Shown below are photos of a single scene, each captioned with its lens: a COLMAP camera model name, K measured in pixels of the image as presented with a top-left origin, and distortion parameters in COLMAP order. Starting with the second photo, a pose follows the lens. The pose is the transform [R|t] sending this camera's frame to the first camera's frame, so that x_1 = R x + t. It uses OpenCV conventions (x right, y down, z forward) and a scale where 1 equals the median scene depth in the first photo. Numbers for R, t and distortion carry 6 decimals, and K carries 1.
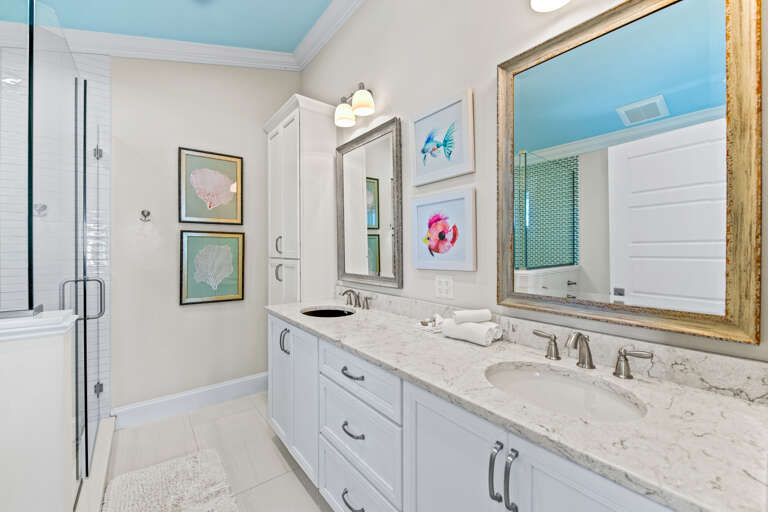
lens RADIAL K [[303.9, 0, 380.6], [0, 303.9, 259.0], [0, 0, 1]] dist [-0.000979, -0.000121]
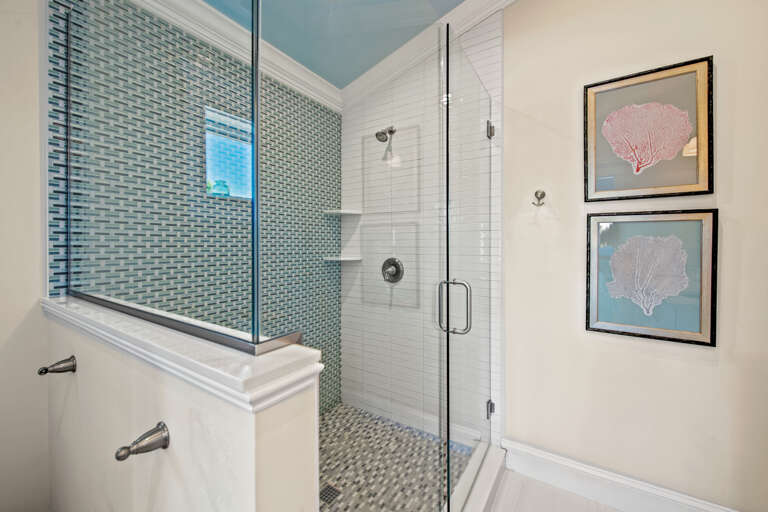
lens RADIAL K [[316.2, 0, 382.5], [0, 316.2, 239.6], [0, 0, 1]] dist [-0.001114, -0.000301]
pose [[0.337668, -0.020345, -0.941045, -0.184596], [-0.032262, 0.998929, -0.033173, -0.004065], [0.940712, 0.041562, 0.336650, 0.390356]]
